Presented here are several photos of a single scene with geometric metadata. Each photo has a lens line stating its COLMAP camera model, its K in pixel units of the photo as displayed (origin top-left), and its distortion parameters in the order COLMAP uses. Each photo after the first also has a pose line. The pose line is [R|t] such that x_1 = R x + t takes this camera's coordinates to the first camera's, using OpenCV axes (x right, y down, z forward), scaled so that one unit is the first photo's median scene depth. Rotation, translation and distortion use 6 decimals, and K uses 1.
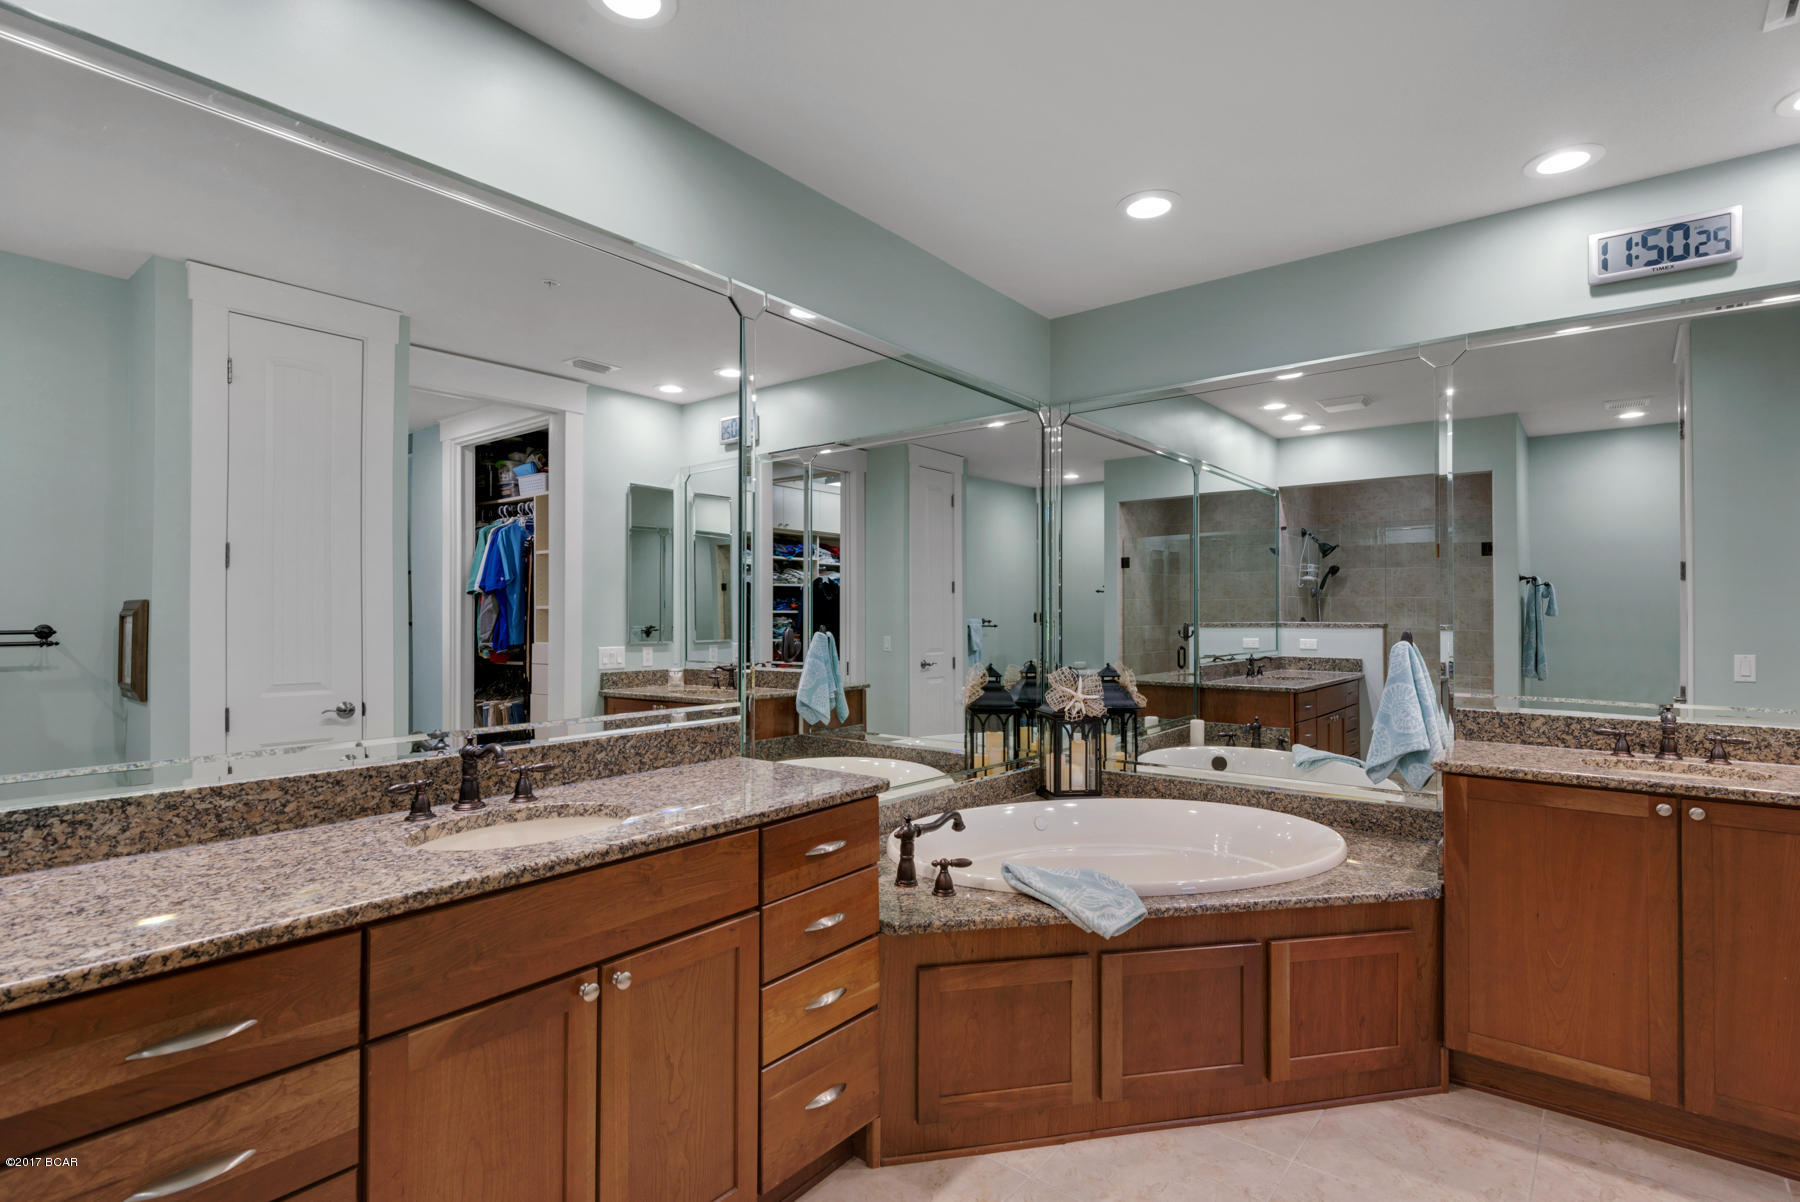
lens RADIAL K [[888.3, 0, 946.7], [0, 888.3, 610.0], [0, 0, 1]] dist [0.000591, -0.001517]
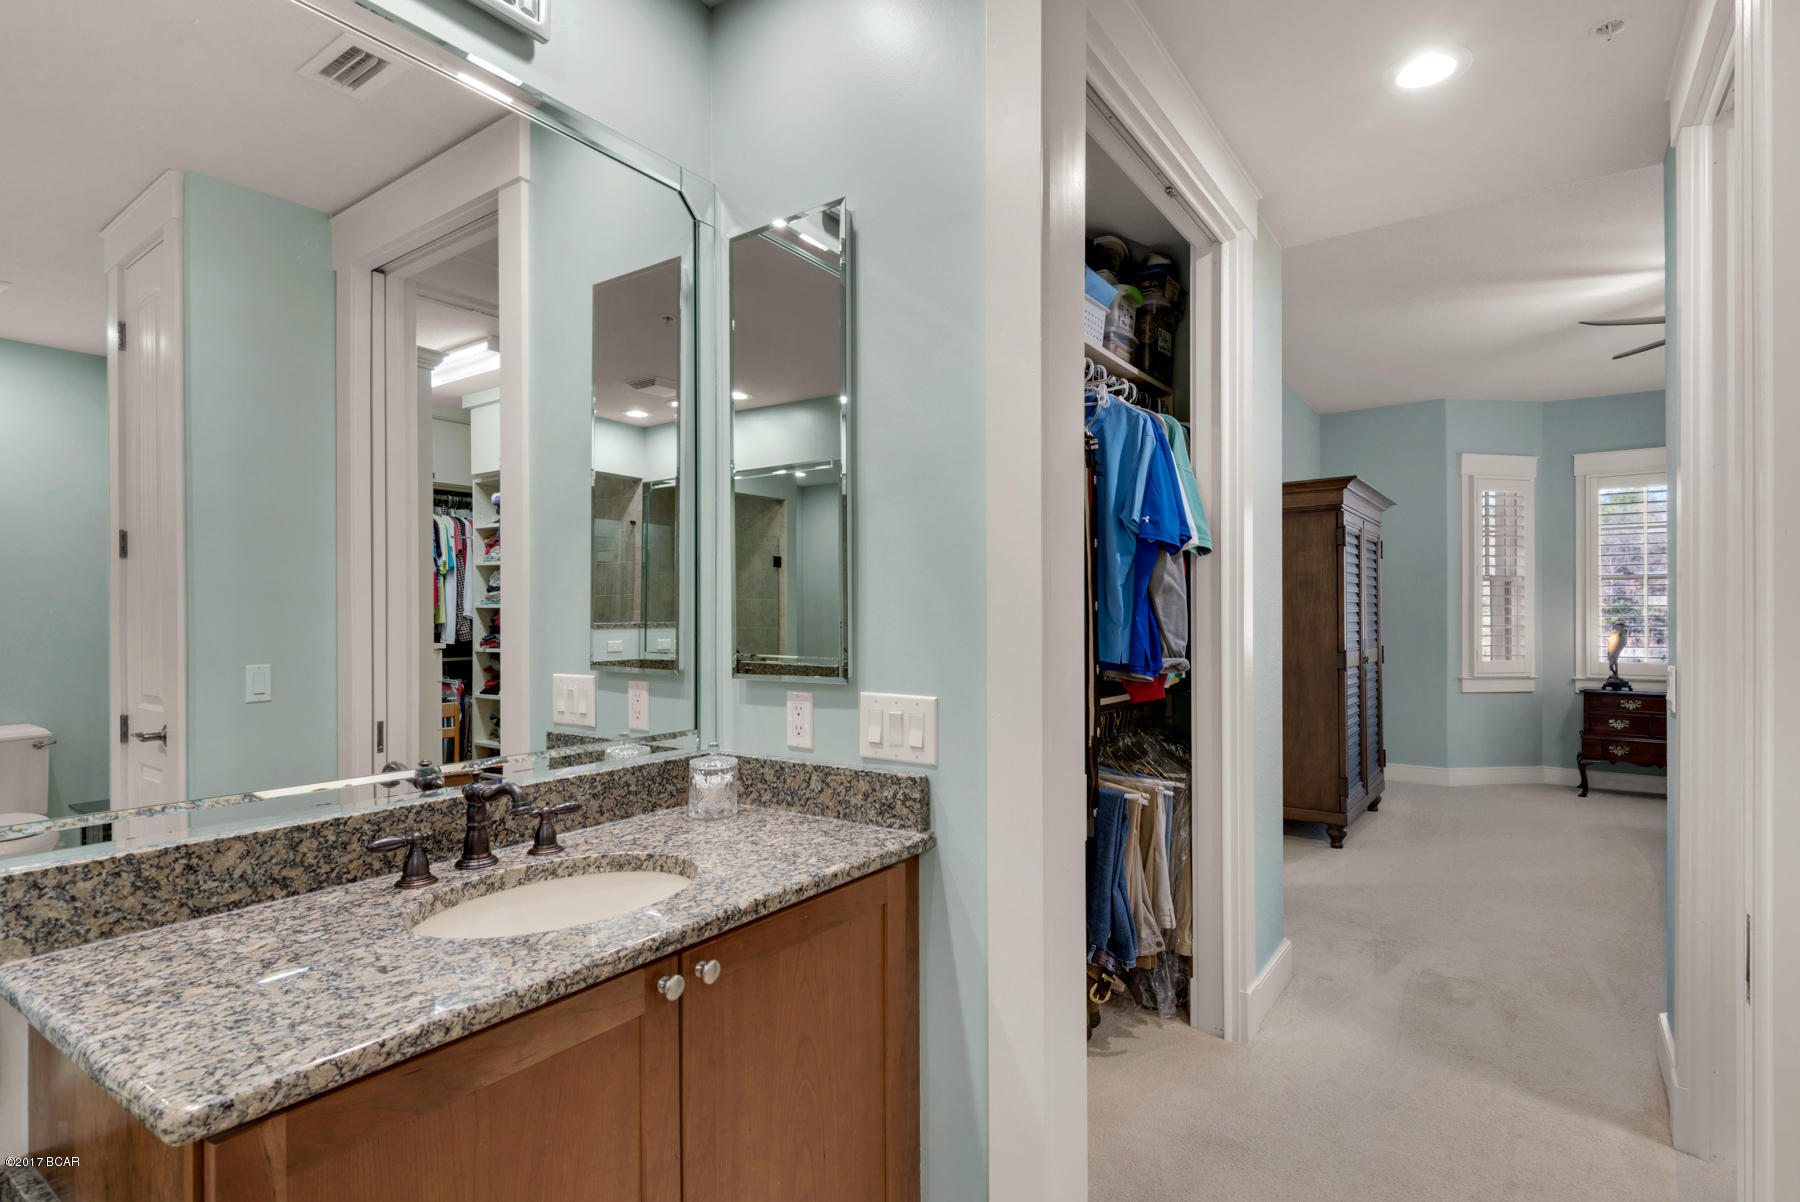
lens RADIAL K [[888.3, 0, 946.7], [0, 888.3, 610.0], [0, 0, 1]] dist [0.000591, -0.001517]
pose [[-0.033526, 0.000268, 0.999438, 0.267797], [-0.005021, 0.999987, -0.000437, 0.006048], [-0.999425, -0.005033, -0.033524, 0.804388]]
